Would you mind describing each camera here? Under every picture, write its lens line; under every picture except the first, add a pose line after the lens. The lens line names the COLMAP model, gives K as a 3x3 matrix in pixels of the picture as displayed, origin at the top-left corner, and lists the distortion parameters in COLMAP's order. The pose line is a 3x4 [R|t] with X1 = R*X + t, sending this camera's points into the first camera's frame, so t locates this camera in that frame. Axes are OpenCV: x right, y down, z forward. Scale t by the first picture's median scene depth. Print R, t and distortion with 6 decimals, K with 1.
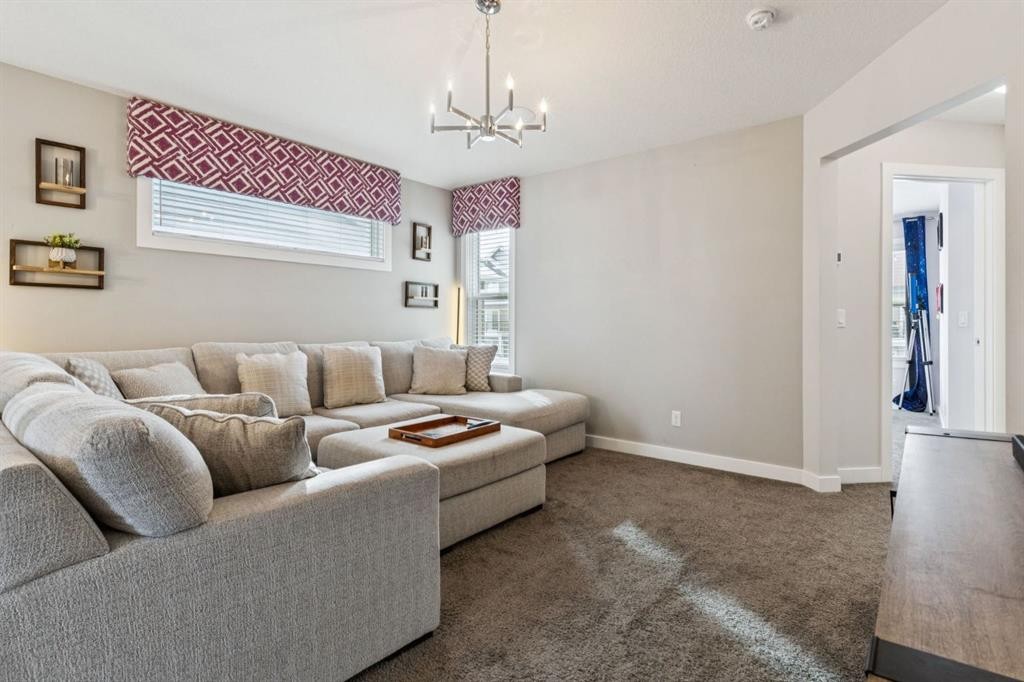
lens RADIAL K [[515.8, 0, 512.5], [0, 515.8, 322.5], [0, 0, 1]] dist [-0.004098, -0.000795]
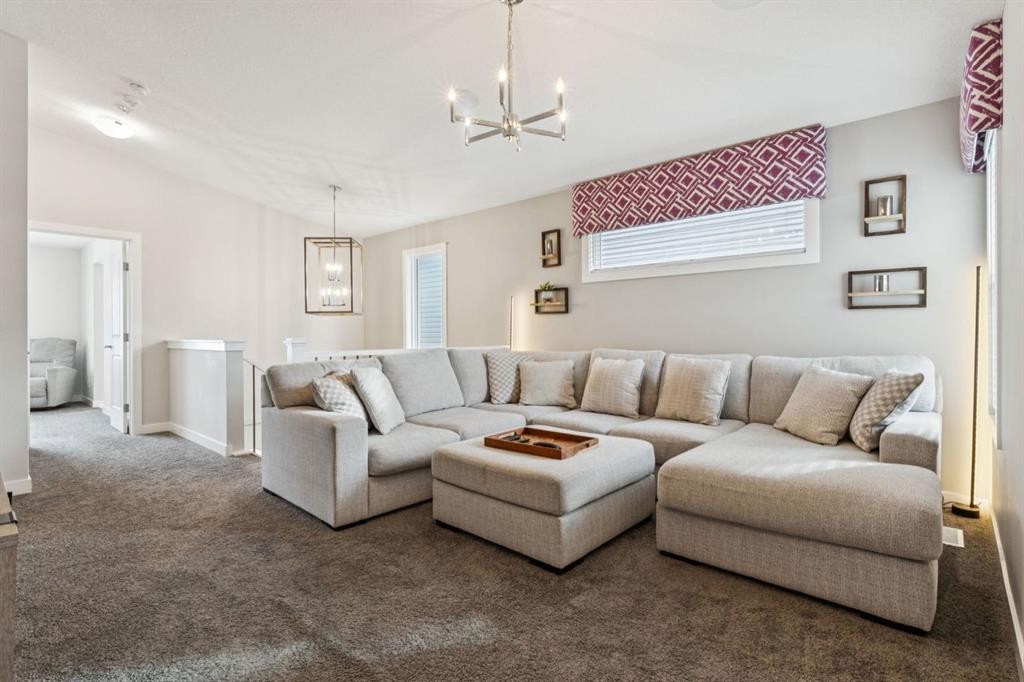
lens RADIAL K [[488.8, 0, 512.7], [0, 488.8, 333.0], [0, 0, 1]] dist [-0.003744, -0.000306]
pose [[-0.057070, -0.003858, -0.998363, 0.557607], [0.005691, 0.999975, -0.004189, 0.002803], [0.998354, -0.005921, -0.057047, 0.691110]]
